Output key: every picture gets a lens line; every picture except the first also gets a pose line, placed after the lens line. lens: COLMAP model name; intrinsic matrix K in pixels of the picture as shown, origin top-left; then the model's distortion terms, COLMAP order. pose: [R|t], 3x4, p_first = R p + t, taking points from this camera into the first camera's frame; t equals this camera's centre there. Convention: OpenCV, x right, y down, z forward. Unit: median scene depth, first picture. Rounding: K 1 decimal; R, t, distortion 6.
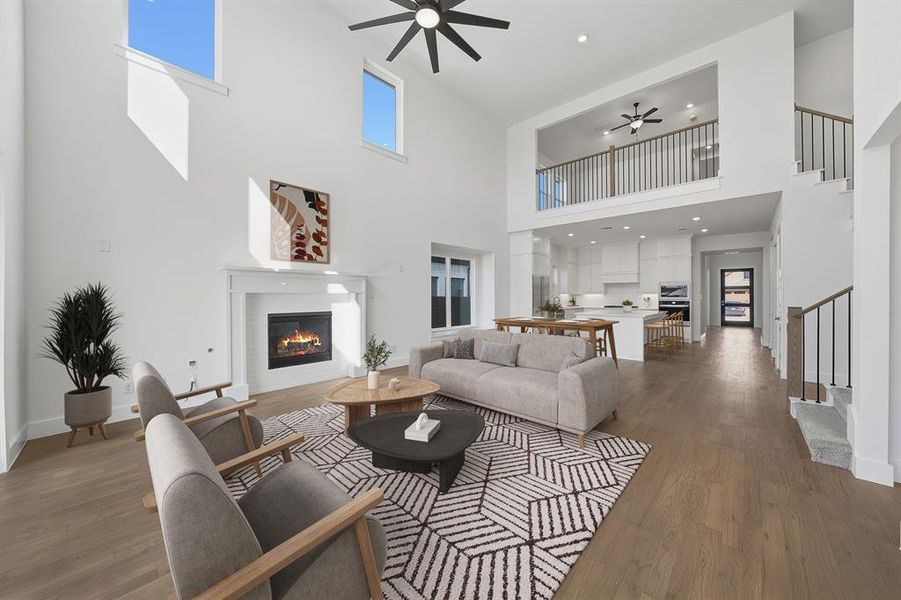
lens RADIAL K [[318.4, 0, 456.2], [0, 318.4, 295.6], [0, 0, 1]] dist [-0.025840, 0.006571]
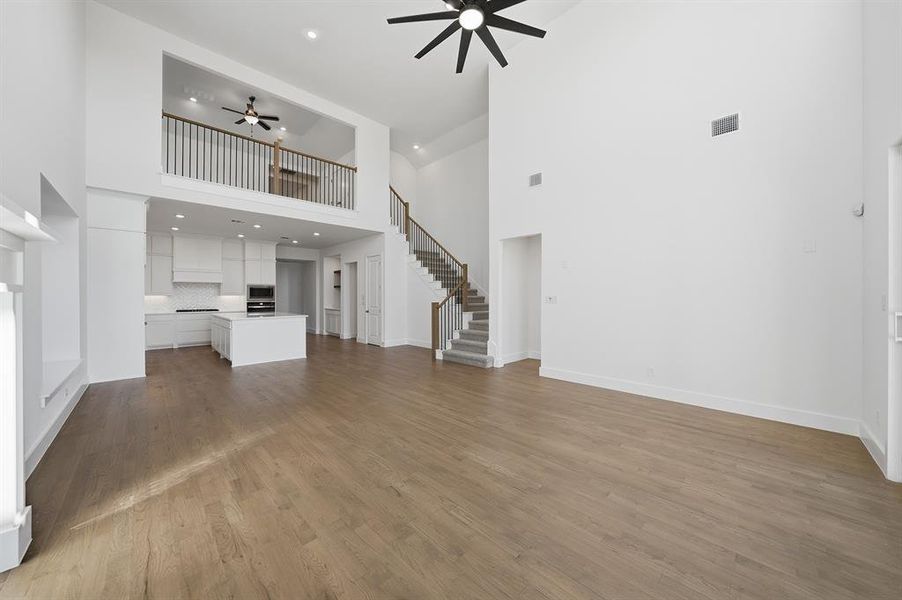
lens RADIAL K [[318.7, 0, 456.7], [0, 318.7, 295.6], [0, 0, 1]] dist [-0.025840, 0.006571]
pose [[0.038779, 0.002441, 0.999245, -0.407903], [0.002059, 0.999995, -0.002523, -0.001040], [-0.999246, 0.002156, 0.038774, 0.376296]]
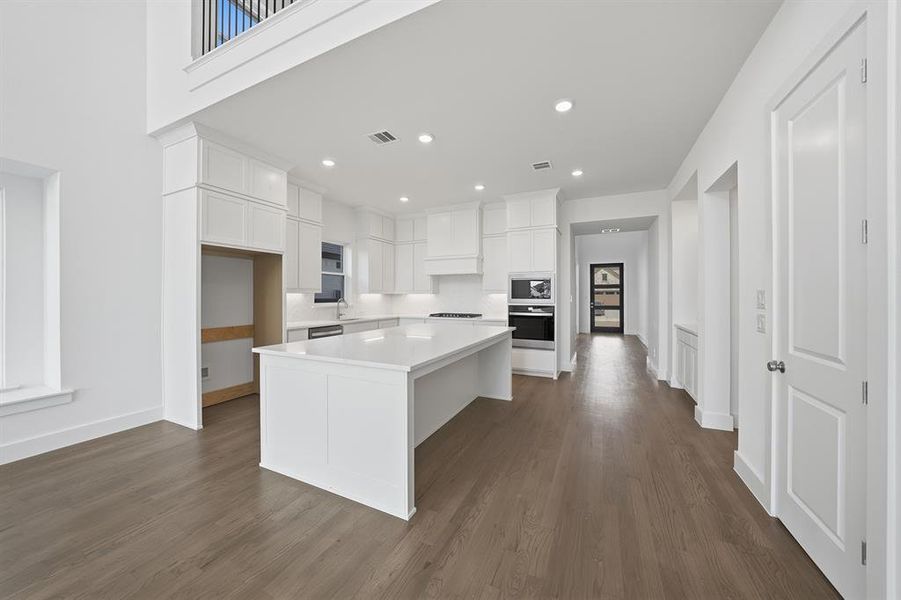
lens RADIAL K [[318.4, 0, 456.2], [0, 318.4, 295.6], [0, 0, 1]] dist [-0.025840, 0.006571]
pose [[0.949815, 0.000967, 0.312811, 0.469241], [-0.001043, 0.999999, 0.000077, -0.001830], [-0.312811, -0.000399, 0.949815, 0.606722]]
